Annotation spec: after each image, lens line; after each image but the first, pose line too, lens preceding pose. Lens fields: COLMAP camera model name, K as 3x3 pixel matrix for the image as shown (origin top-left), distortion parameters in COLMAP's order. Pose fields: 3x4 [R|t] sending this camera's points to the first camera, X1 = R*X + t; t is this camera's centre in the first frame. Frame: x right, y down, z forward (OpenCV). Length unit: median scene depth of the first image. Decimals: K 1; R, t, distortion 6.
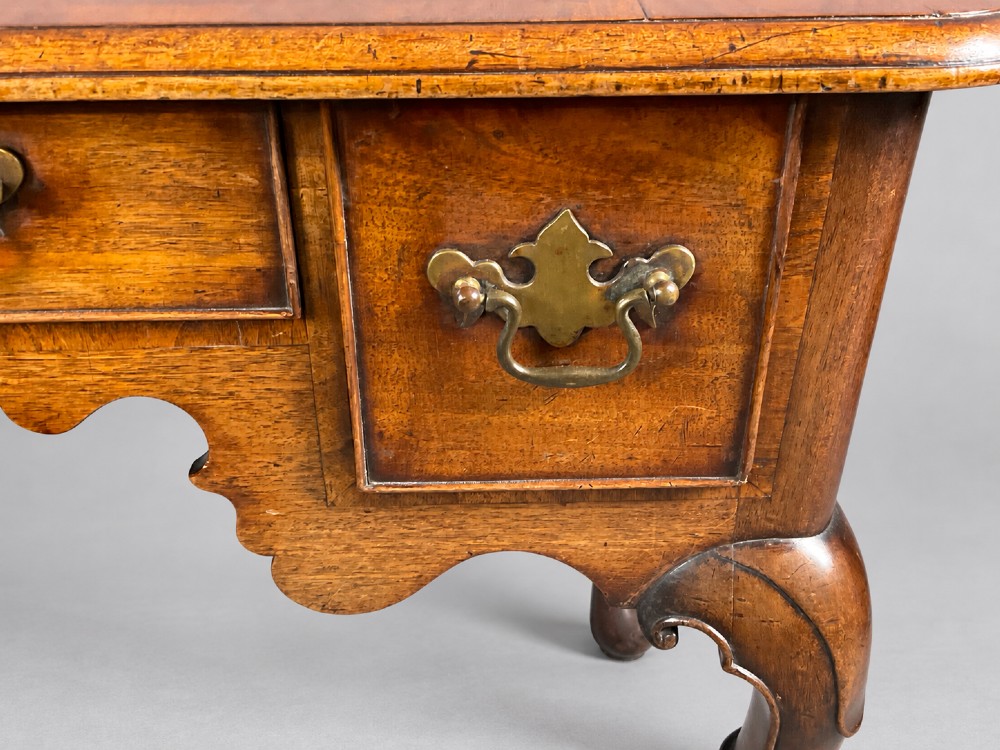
lens RADIAL K [[1088.7, 0, 494.2], [0, 1088.7, 400.3], [0, 0, 1]] dist [0.060520, 0.000000]
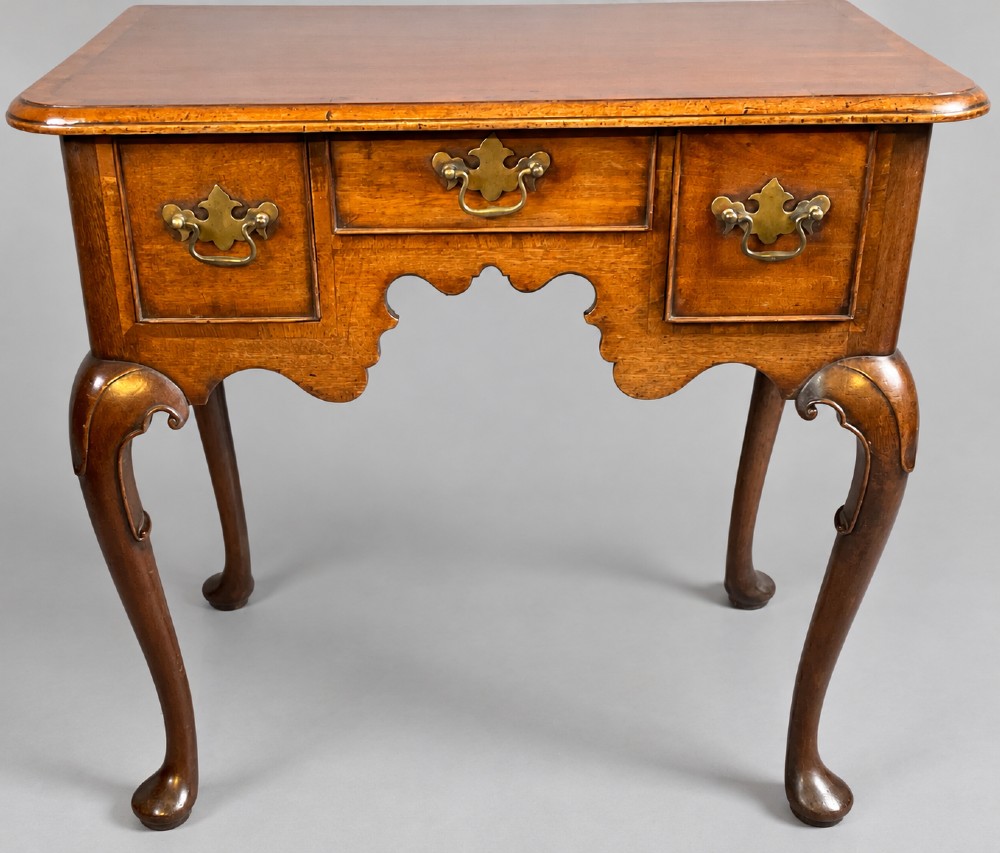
lens RADIAL K [[1328.3, 0, 447.5], [0, 1328.3, 504.7], [0, 0, 1]] dist [0.030649, 0.000000]
pose [[0.998948, 0.007752, -0.045205, -0.484329], [-0.012150, 0.995127, -0.097849, 0.785555], [0.044226, 0.098295, 0.994174, -1.748863]]
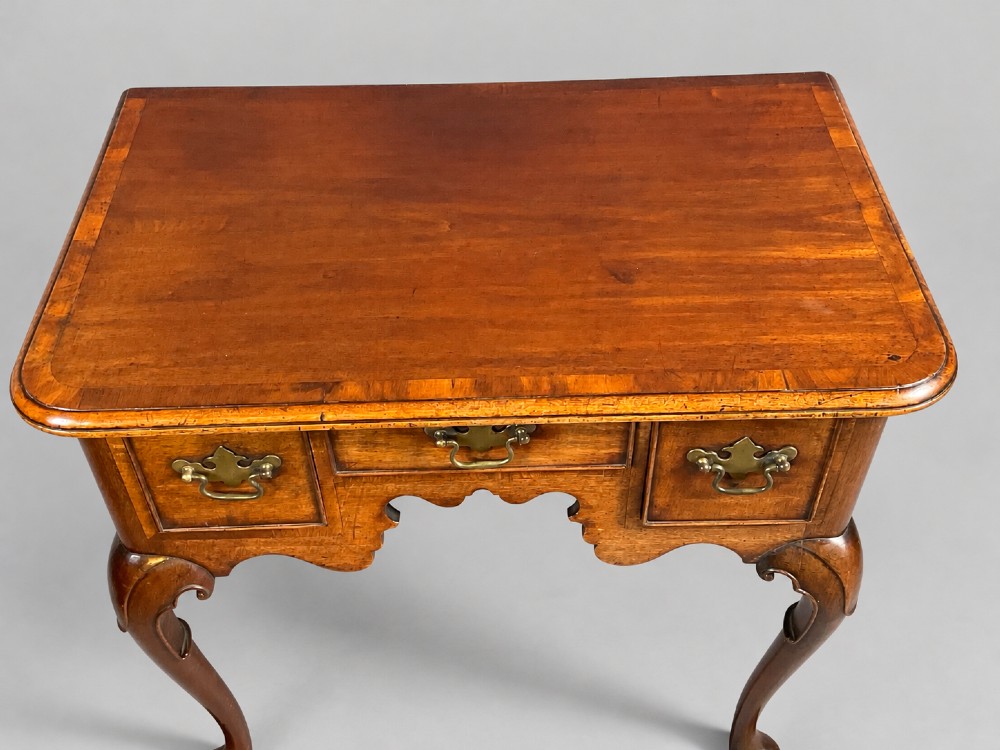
lens RADIAL K [[1088.7, 0, 479.9], [0, 1088.7, 379.8], [0, 0, 1]] dist [0.060520, 0.000000]
pose [[0.999629, 0.000500, -0.027249, -0.459446], [0.005017, 0.979374, 0.201992, -0.782163], [0.026788, -0.202054, 0.979008, -1.388365]]
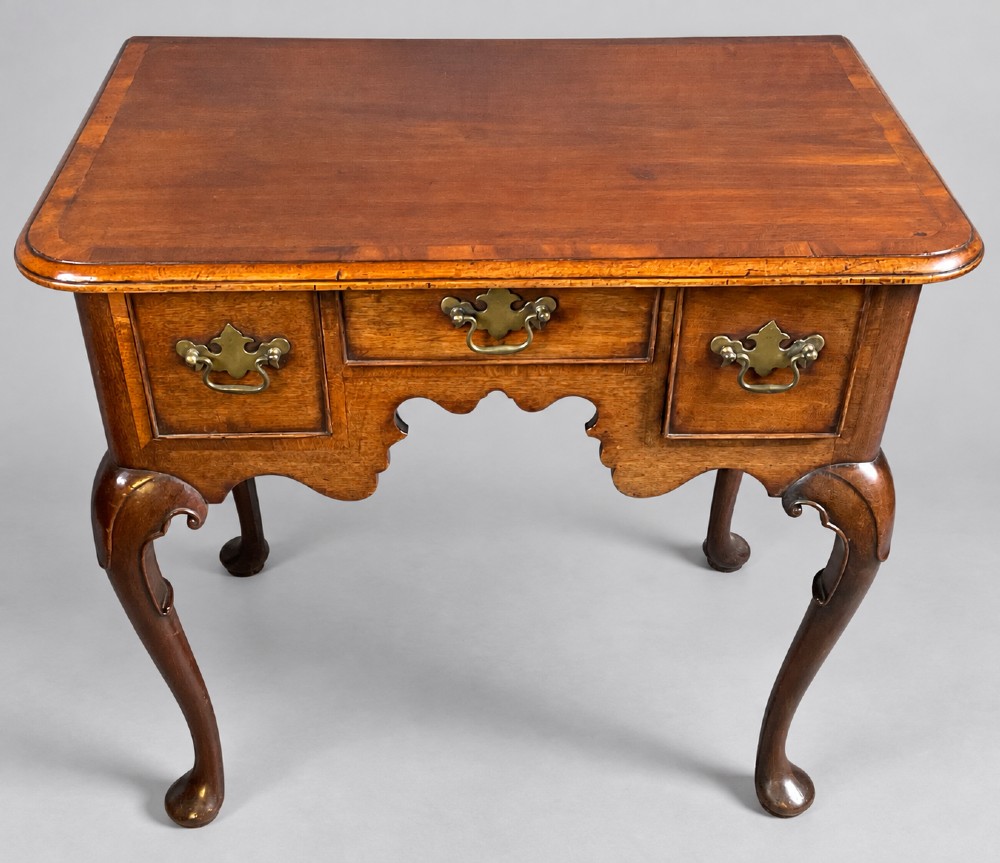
lens RADIAL K [[1257.0, 0, 474.0], [0, 1257.0, 456.2], [0, 0, 1]] dist [0.050740, 0.000000]
pose [[0.999894, 0.011376, -0.009113, -0.548568], [-0.010724, 0.997588, 0.068575, -0.057832], [0.009871, -0.068470, 0.997604, -1.760498]]
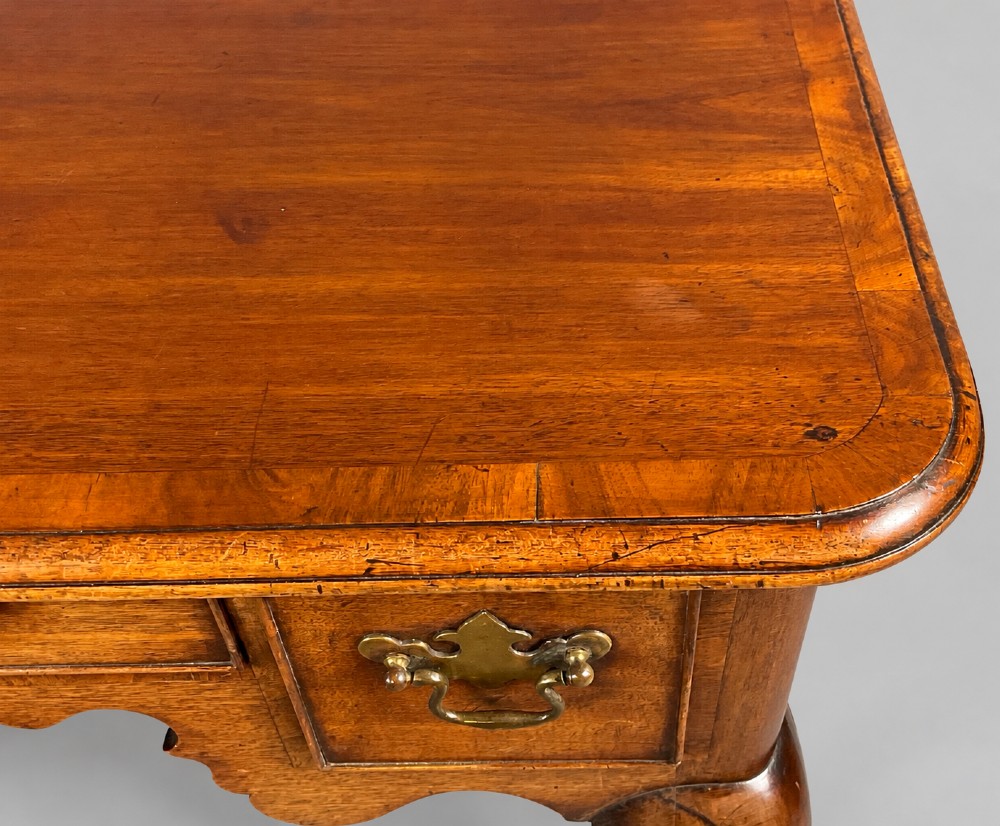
lens RADIAL K [[1193.4, 0, 544.4], [0, 1193.4, 415.7], [0, 0, 1]] dist [0.061858, 0.000000]
pose [[0.999091, 0.006639, -0.042105, 0.165708], [0.004247, 0.967376, 0.253311, -0.626202], [0.042413, -0.253259, 0.966468, -0.060585]]
